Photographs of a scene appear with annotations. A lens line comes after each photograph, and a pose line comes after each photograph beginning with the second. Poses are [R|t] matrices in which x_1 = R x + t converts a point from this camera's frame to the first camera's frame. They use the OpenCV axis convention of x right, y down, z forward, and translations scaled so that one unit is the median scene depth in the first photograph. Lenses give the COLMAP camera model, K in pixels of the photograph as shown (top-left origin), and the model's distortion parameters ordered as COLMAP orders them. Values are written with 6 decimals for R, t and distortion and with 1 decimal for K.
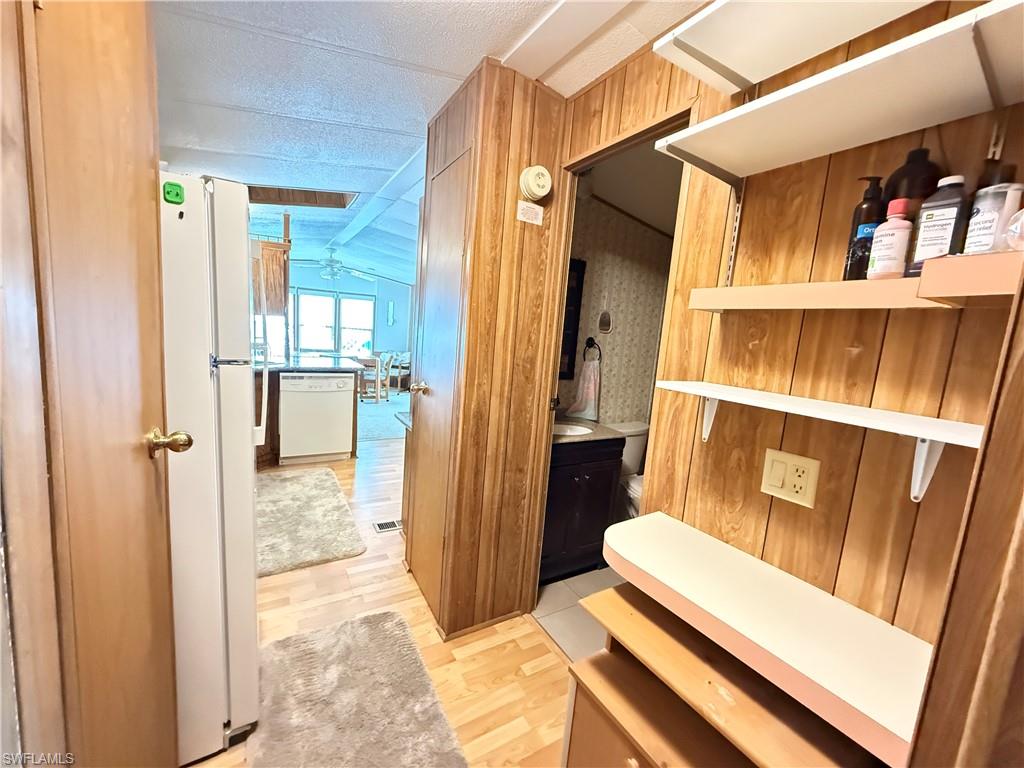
lens RADIAL K [[407.6, 0, 518.1], [0, 407.6, 383.1], [0, 0, 1]] dist [-0.000147, -0.000419]
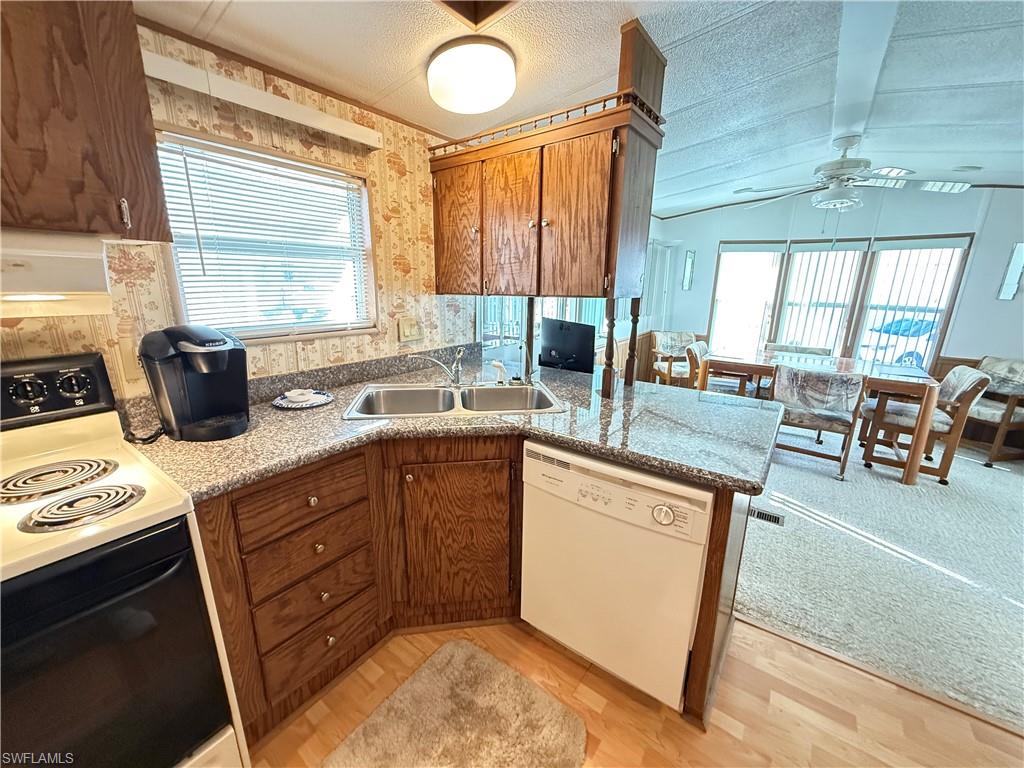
lens RADIAL K [[407.6, 0, 510.5], [0, 407.6, 384.2], [0, 0, 1]] dist [-0.000147, -0.000419]
pose [[0.368392, 0.161556, -0.915526, -0.200103], [-0.101032, 0.985910, 0.133322, -0.118378], [0.924165, 0.043383, 0.379523, 0.735157]]
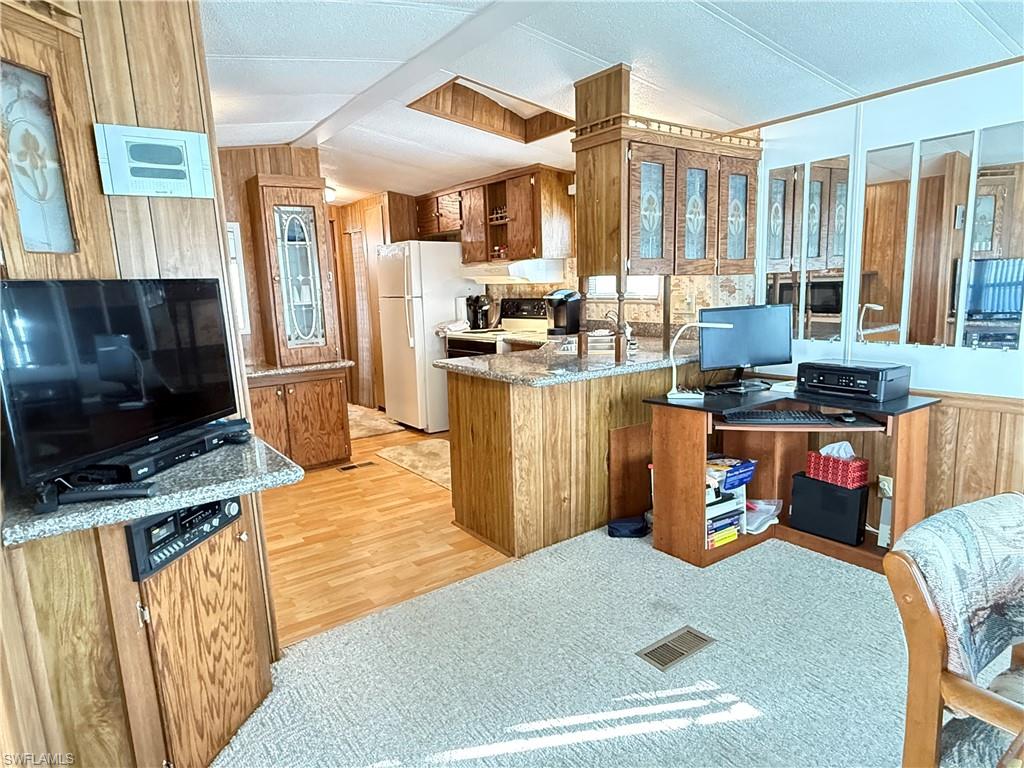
lens RADIAL K [[619.4, 0, 509.4], [0, 619.4, 386.2], [0, 0, 1]] dist [0.002310, -0.001906]
pose [[-0.997445, -0.031815, -0.063961, -0.417302], [-0.048675, 0.958022, 0.282531, -0.247874], [0.052288, 0.284923, -0.957123, 1.801803]]
